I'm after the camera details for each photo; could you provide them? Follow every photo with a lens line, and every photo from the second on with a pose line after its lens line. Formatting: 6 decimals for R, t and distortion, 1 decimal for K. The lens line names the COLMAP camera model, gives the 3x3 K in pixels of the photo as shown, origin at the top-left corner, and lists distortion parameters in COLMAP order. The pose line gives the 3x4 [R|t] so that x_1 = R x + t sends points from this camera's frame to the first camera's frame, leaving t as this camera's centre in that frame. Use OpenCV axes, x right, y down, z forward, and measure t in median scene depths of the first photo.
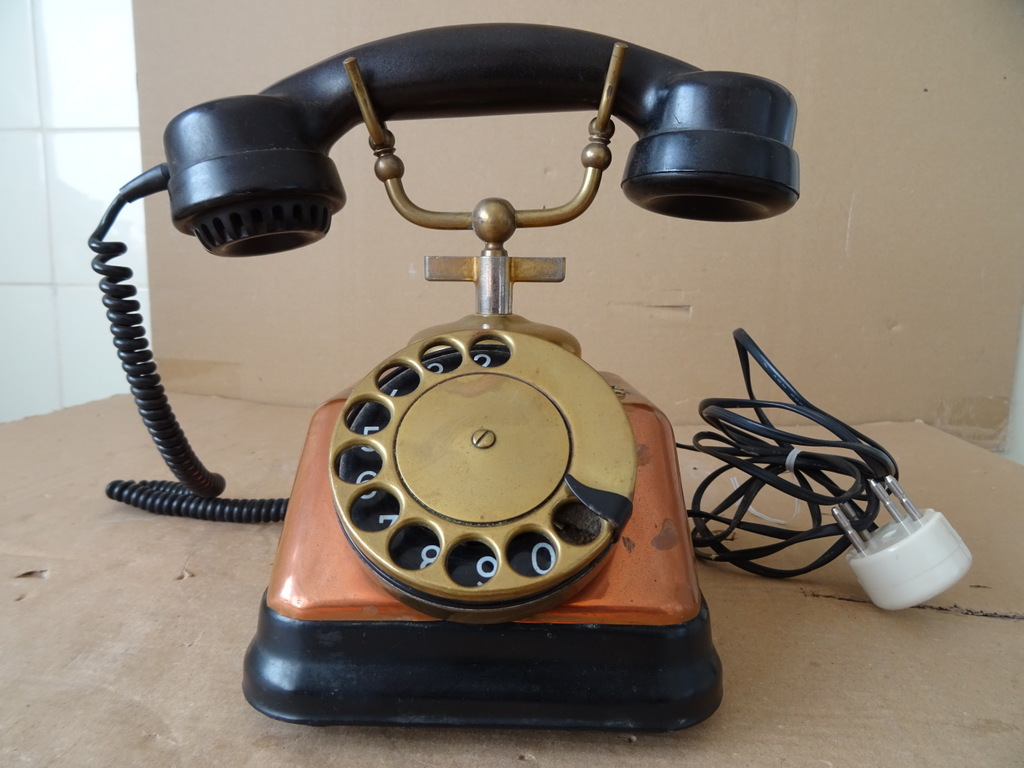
lens RADIAL K [[725.3, 0, 516.4], [0, 725.3, 378.9], [0, 0, 1]] dist [-0.009662, -0.008814]
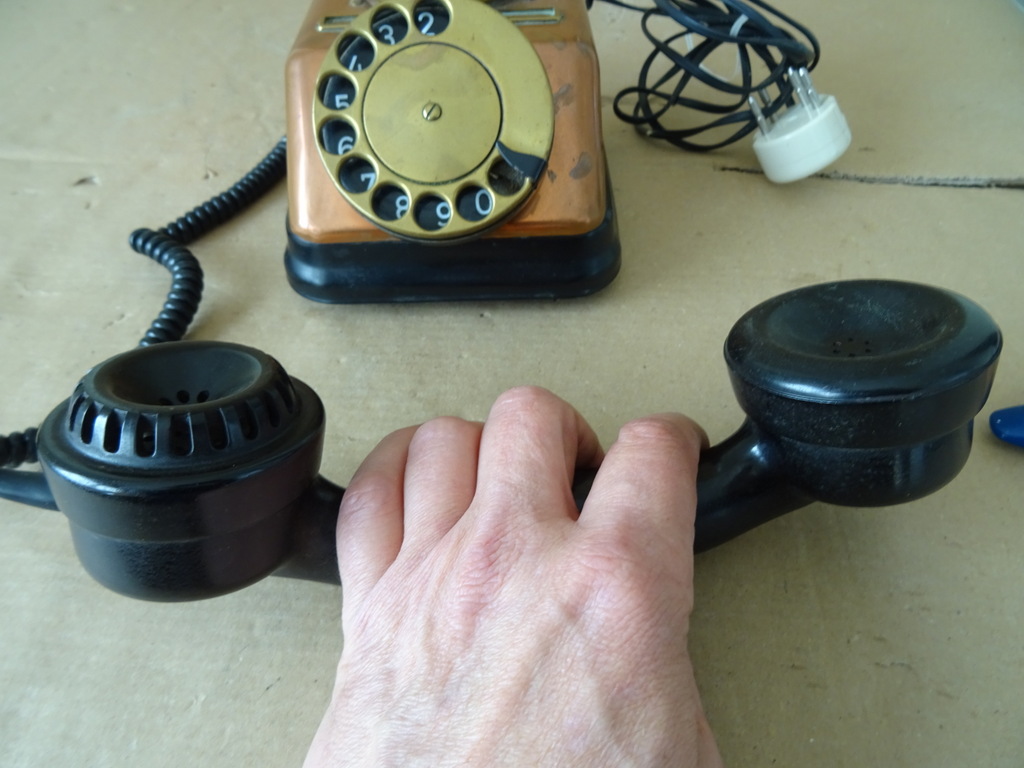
lens RADIAL K [[717.1, 0, 534.0], [0, 717.1, 384.4], [0, 0, 1]] dist [-0.006339, -0.007802]
pose [[0.999137, -0.040732, 0.008071, 0.100248], [0.025924, 0.763715, 0.645033, -0.344613], [-0.032438, -0.644267, 0.764112, -0.261888]]
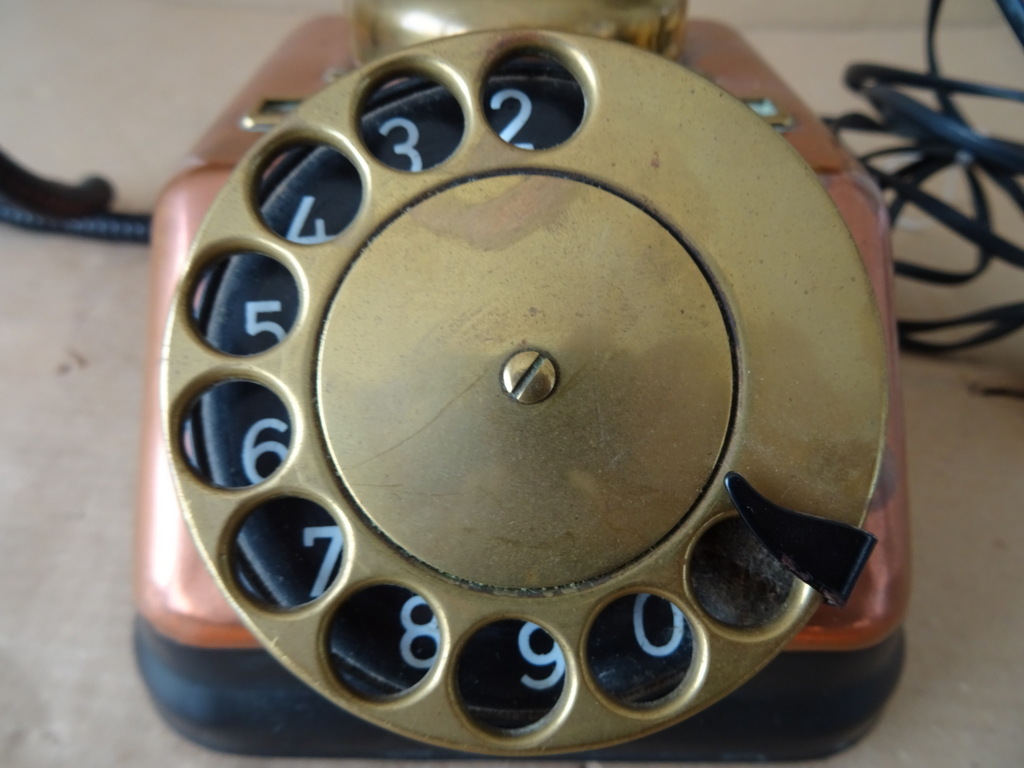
lens RADIAL K [[716.7, 0, 520.1], [0, 716.7, 387.3], [0, 0, 1]] dist [-0.012773, -0.006575]
pose [[0.999931, -0.005758, 0.010206, -0.052579], [-0.000710, 0.839617, 0.543178, -0.126681], [-0.011697, -0.543148, 0.839555, 0.634793]]
